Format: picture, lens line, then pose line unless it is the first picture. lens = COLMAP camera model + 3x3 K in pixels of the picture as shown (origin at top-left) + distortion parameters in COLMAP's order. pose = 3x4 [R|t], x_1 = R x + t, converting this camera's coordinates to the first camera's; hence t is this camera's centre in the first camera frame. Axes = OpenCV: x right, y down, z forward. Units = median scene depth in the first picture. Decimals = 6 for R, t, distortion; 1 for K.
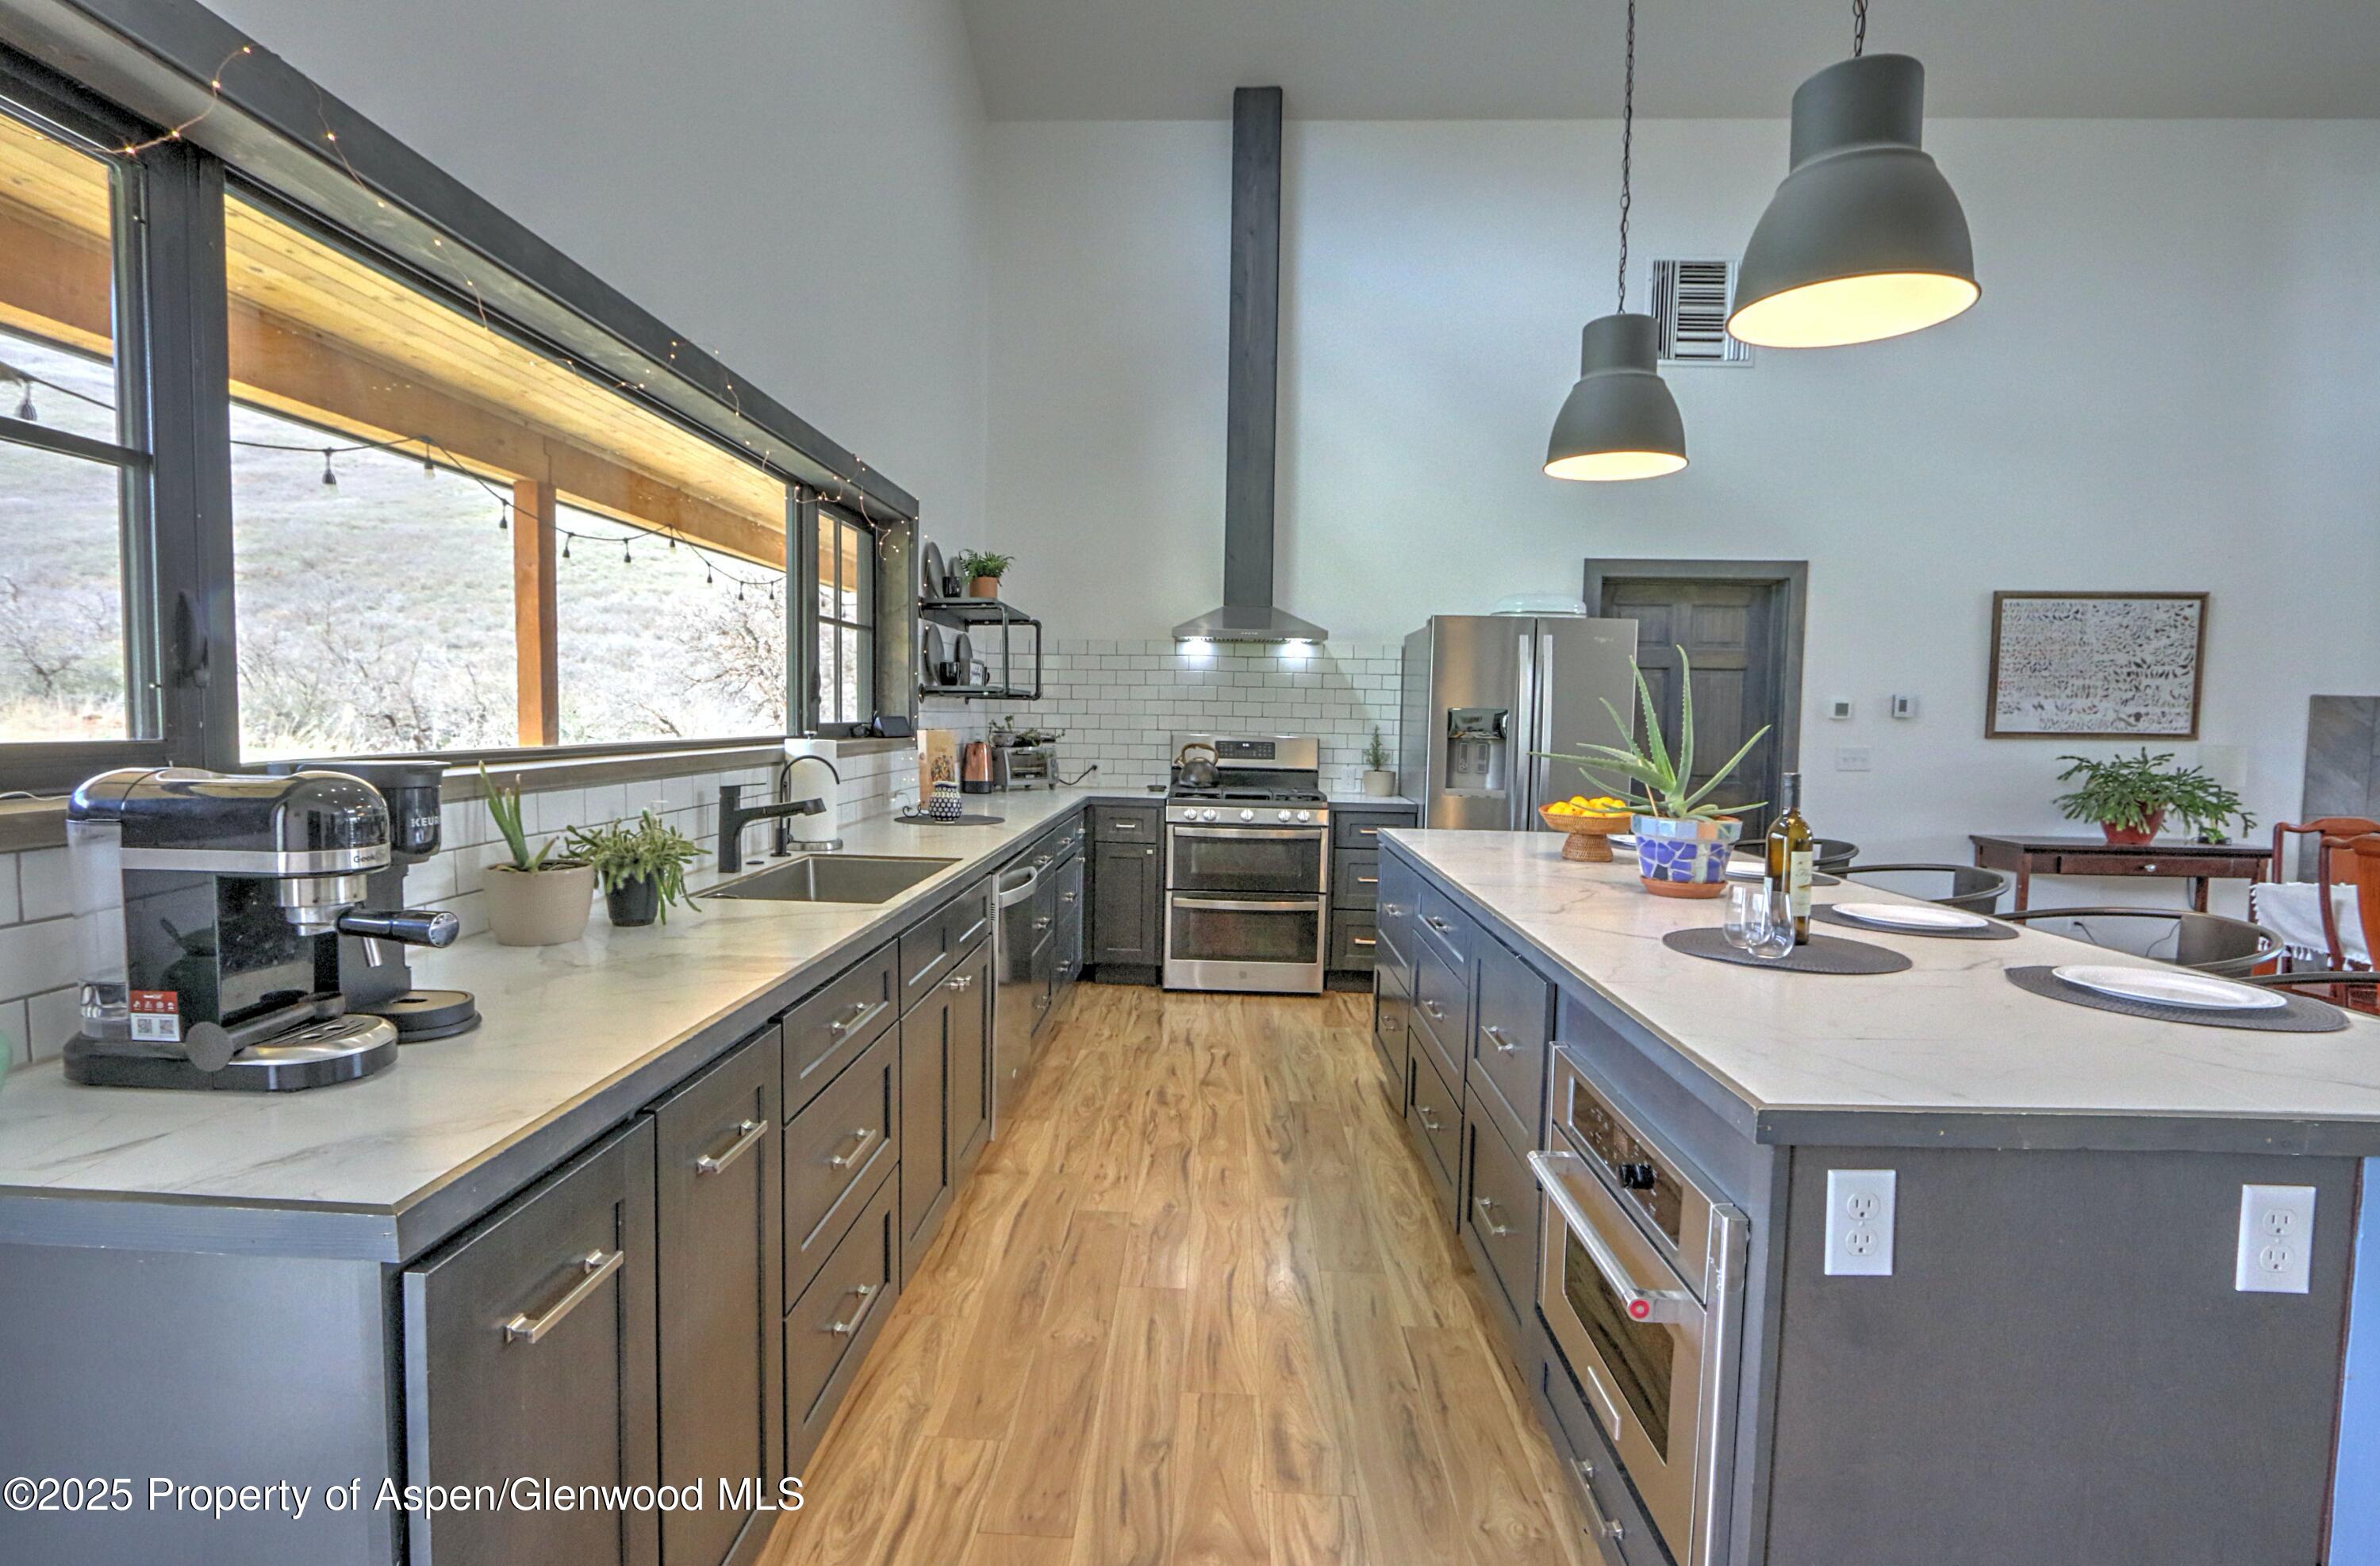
lens RADIAL K [[1125.1, 0, 1157.9], [0, 1125.1, 798.5], [0, 0, 1]] dist [-0.014488, 0.000372]
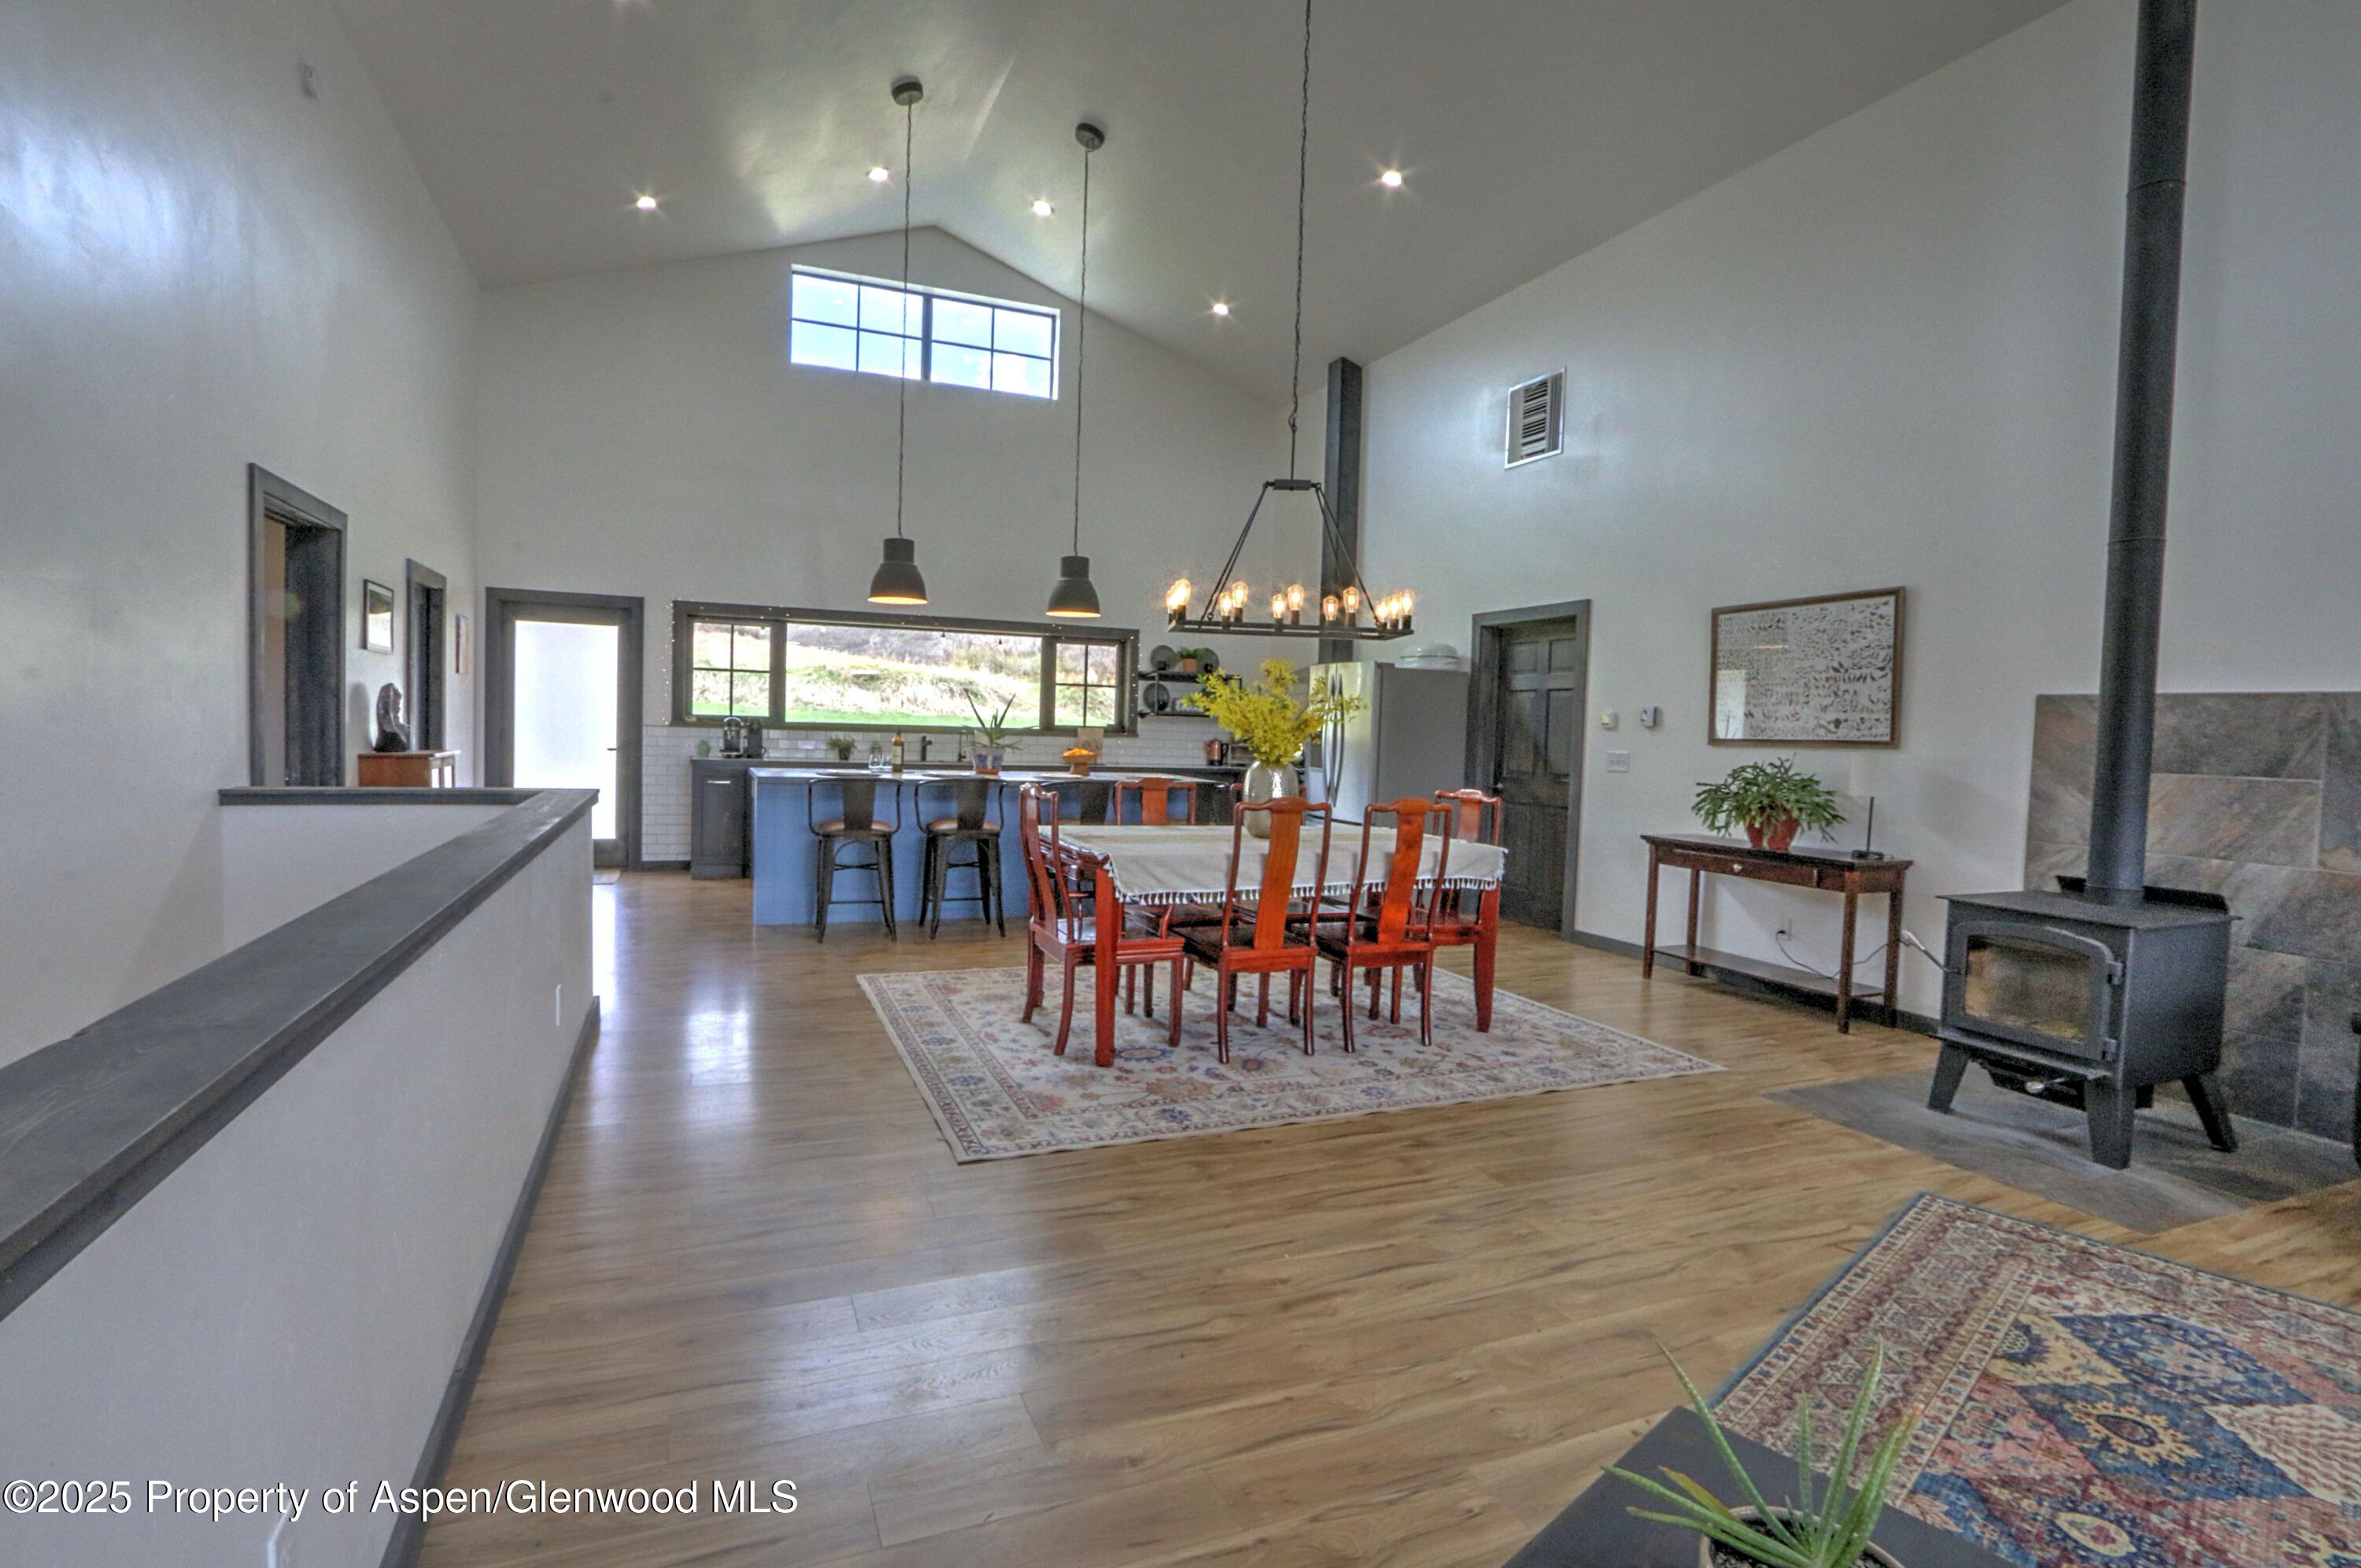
lens RADIAL K [[1116.0, 0, 1163.6], [0, 1116.0, 774.3], [0, 0, 1]] dist [-0.014488, 0.000372]
pose [[0.424242, 0.033420, -0.904932, 1.507876], [-0.081859, 0.996643, -0.001569, 0.019327], [0.901841, 0.074742, 0.425553, 0.075108]]
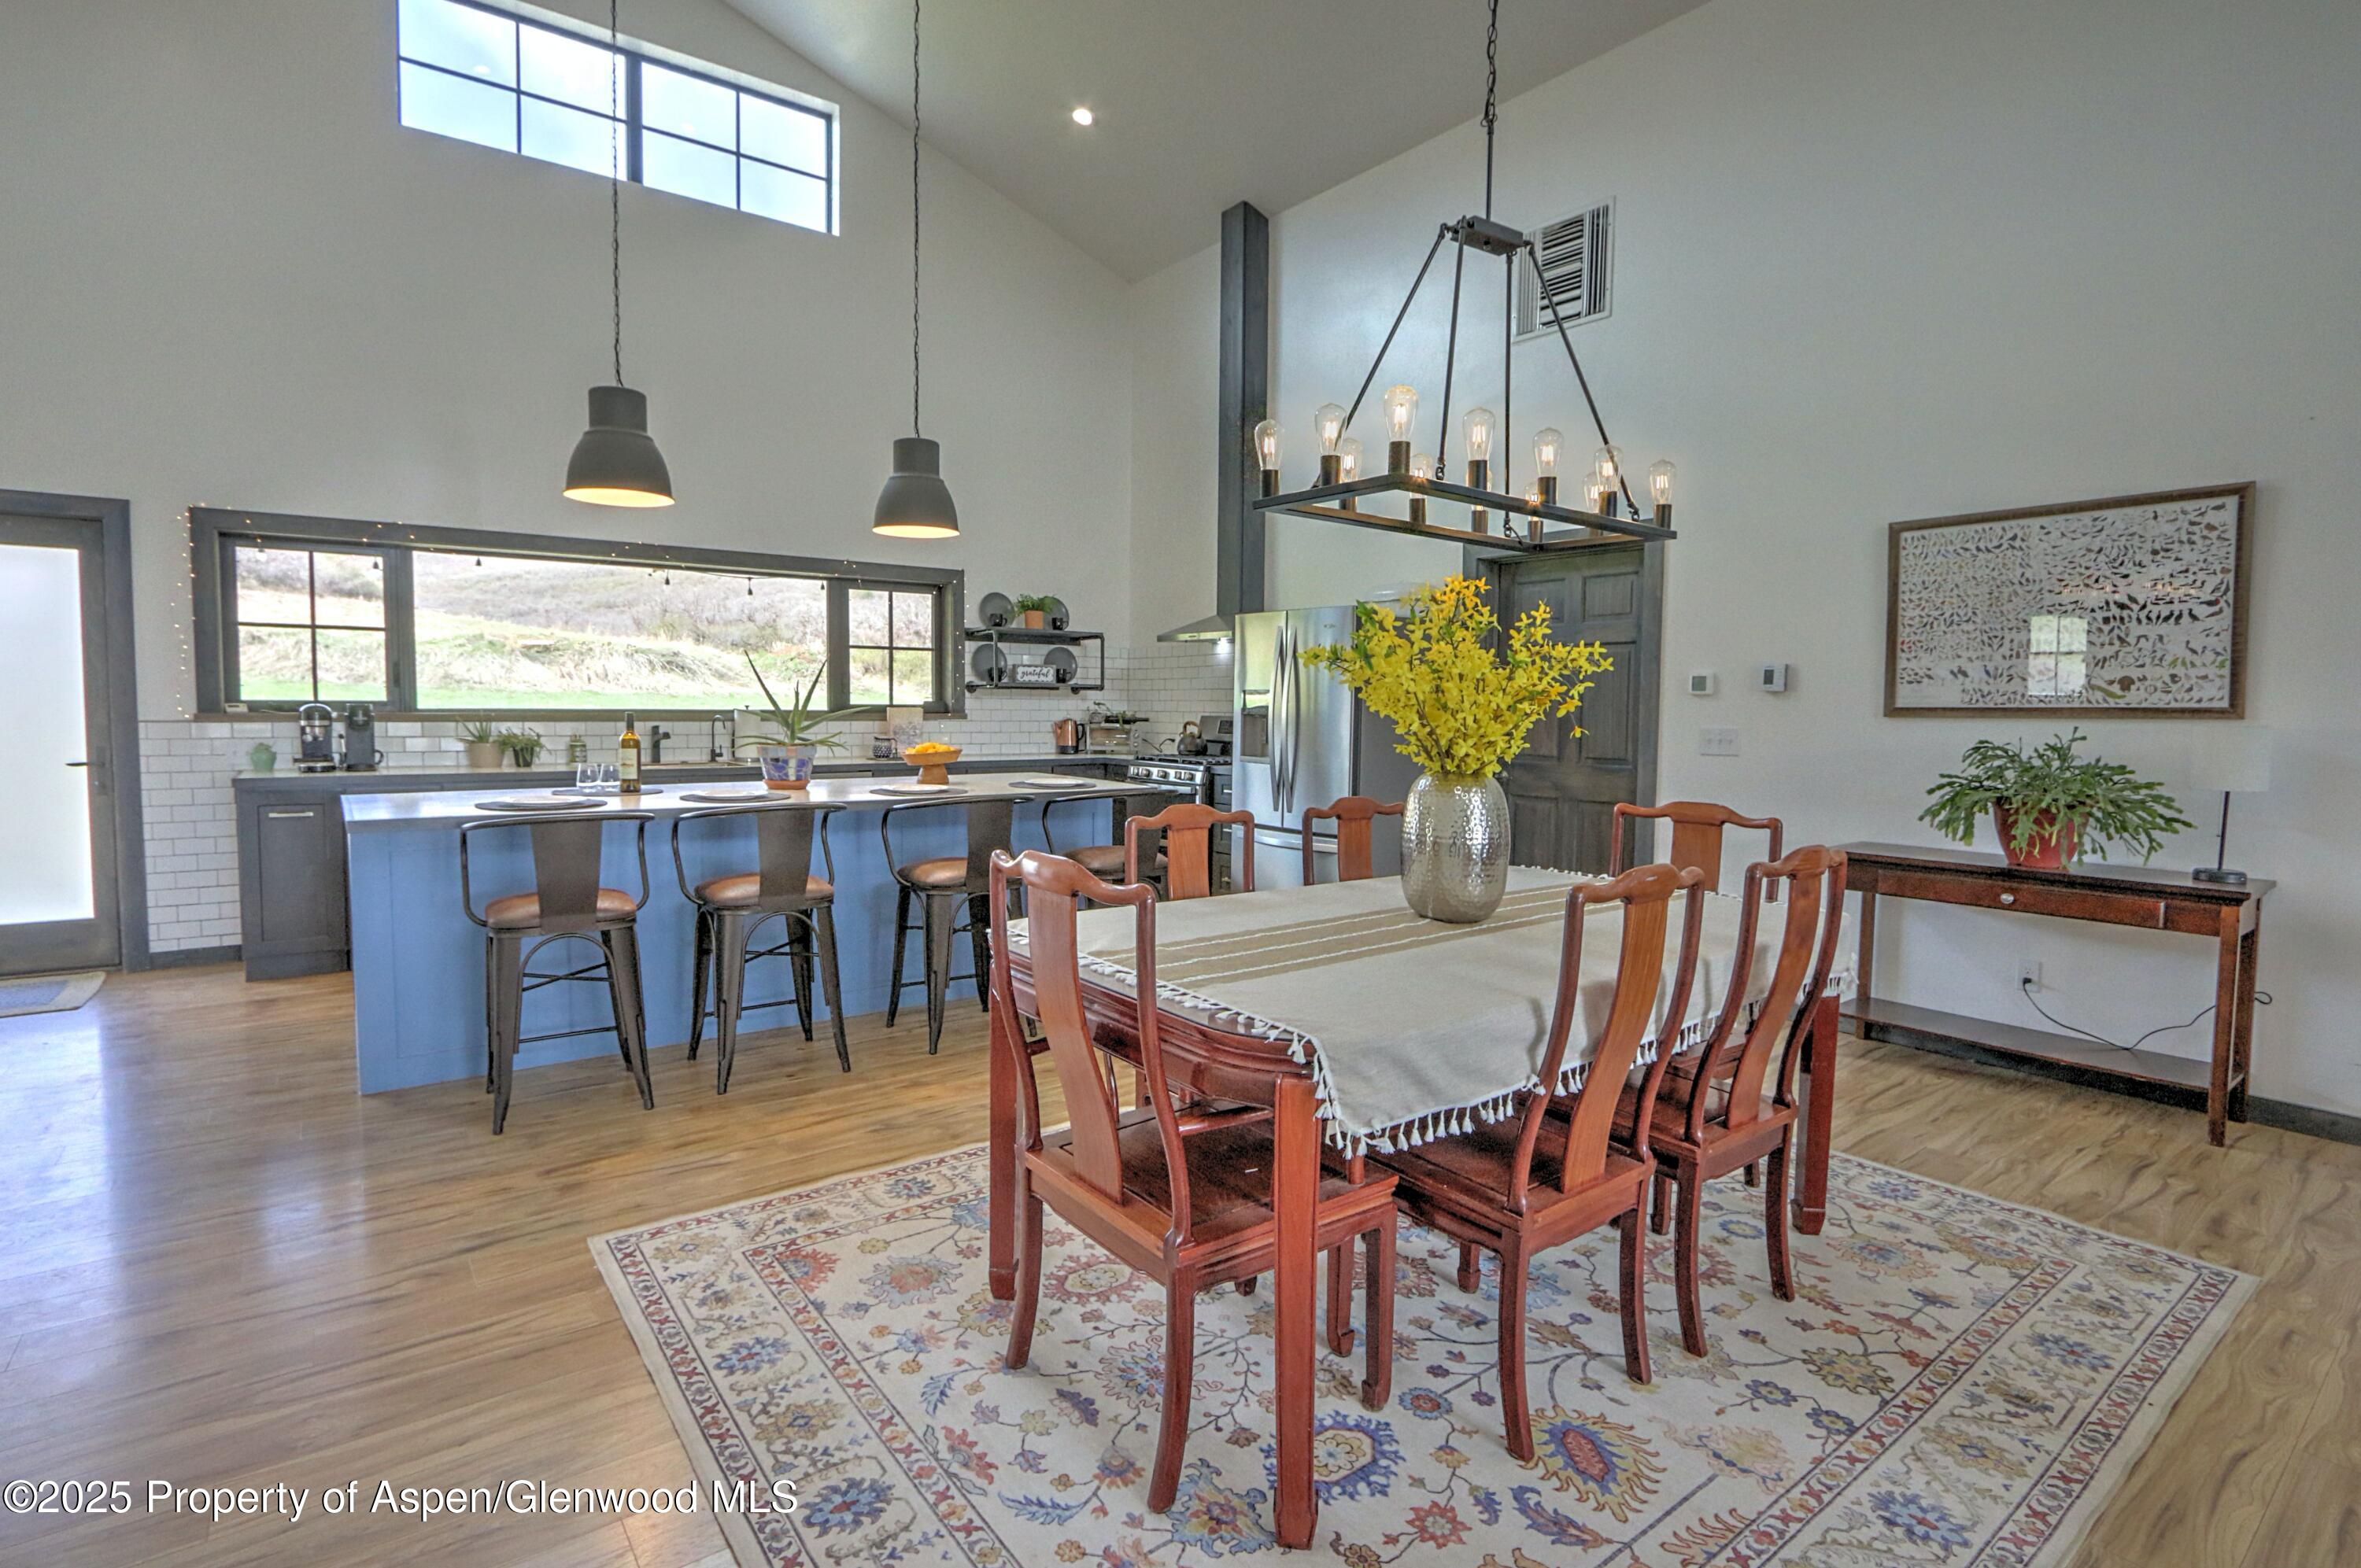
lens RADIAL K [[1116.0, 0, 1176.5], [0, 1116.0, 772.6], [0, 0, 1]] dist [-0.014488, 0.000372]
pose [[0.643719, 0.036353, -0.764398, 1.027492], [-0.048989, 0.998780, 0.006245, 0.003799], [0.763692, 0.033427, 0.644715, 0.142188]]
